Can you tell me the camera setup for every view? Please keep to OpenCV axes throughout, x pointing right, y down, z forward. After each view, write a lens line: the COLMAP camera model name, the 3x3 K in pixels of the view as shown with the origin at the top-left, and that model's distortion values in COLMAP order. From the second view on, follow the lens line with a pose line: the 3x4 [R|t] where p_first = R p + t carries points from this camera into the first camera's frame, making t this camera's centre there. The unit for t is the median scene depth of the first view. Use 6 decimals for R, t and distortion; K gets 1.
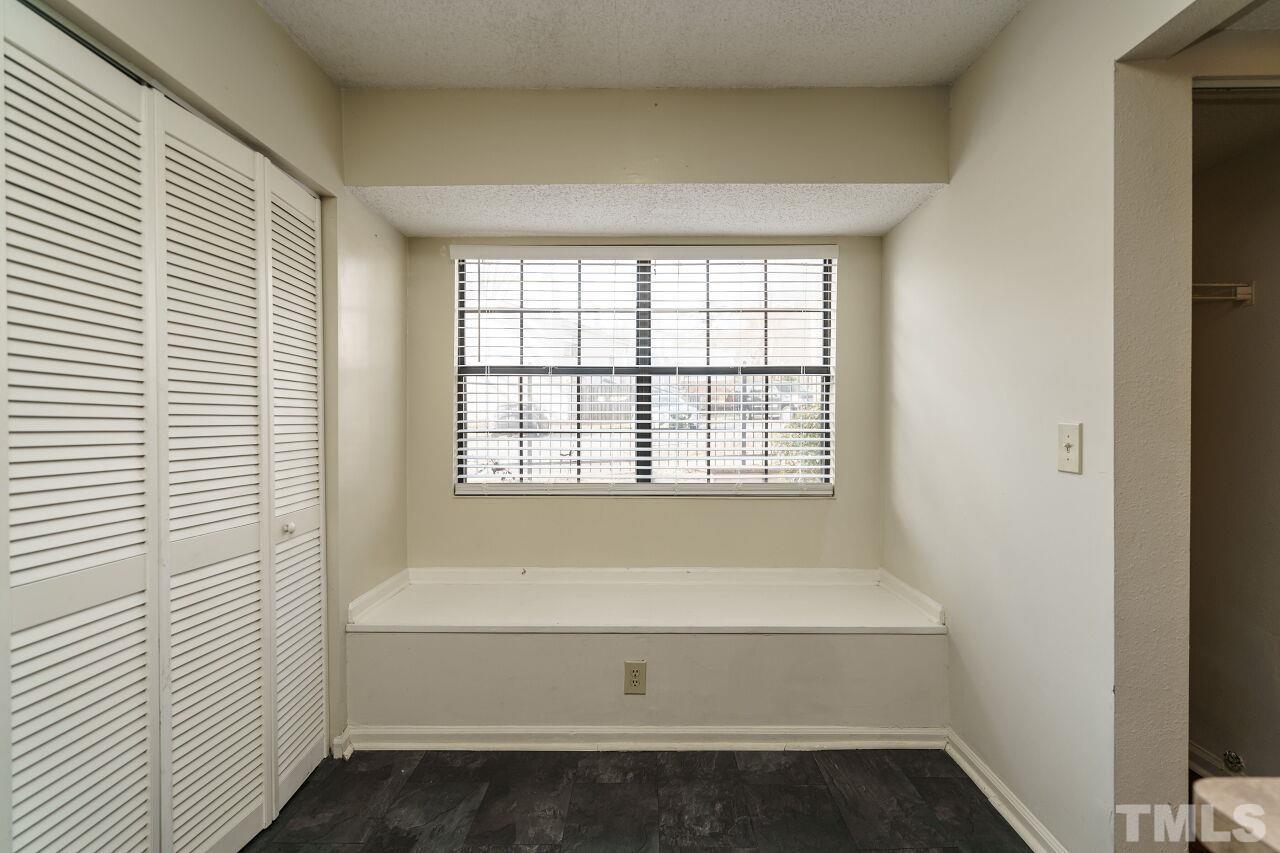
lens RADIAL K [[626.6, 0, 636.0], [0, 626.6, 439.2], [0, 0, 1]] dist [0.001517, 0.001087]
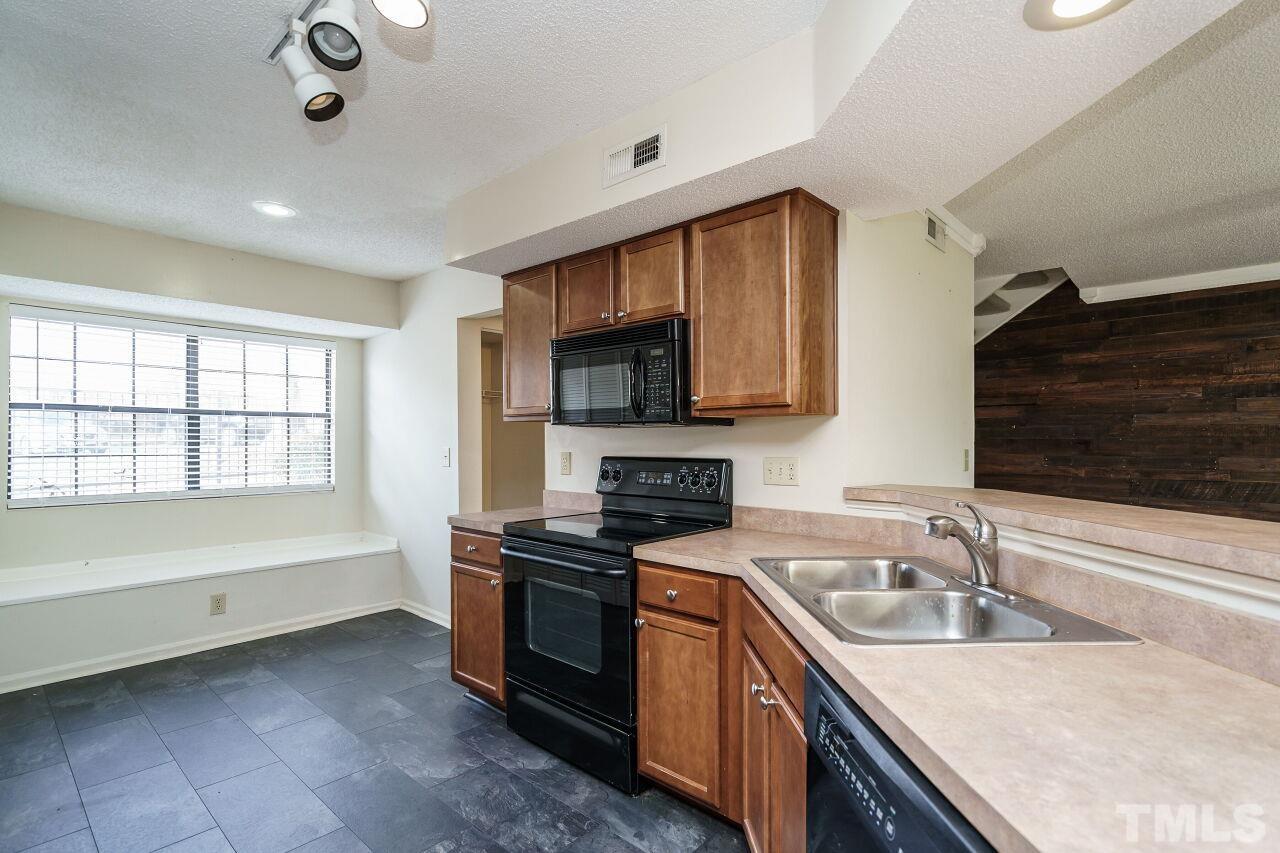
lens RADIAL K [[614.8, 0, 647.8], [0, 614.8, 446.5], [0, 0, 1]] dist [0.003293, 0.000492]
pose [[0.661604, -0.005666, 0.749832, -0.358111], [0.022107, 0.999684, -0.011952, 0.010160], [-0.749527, 0.024484, 0.661520, -0.710499]]
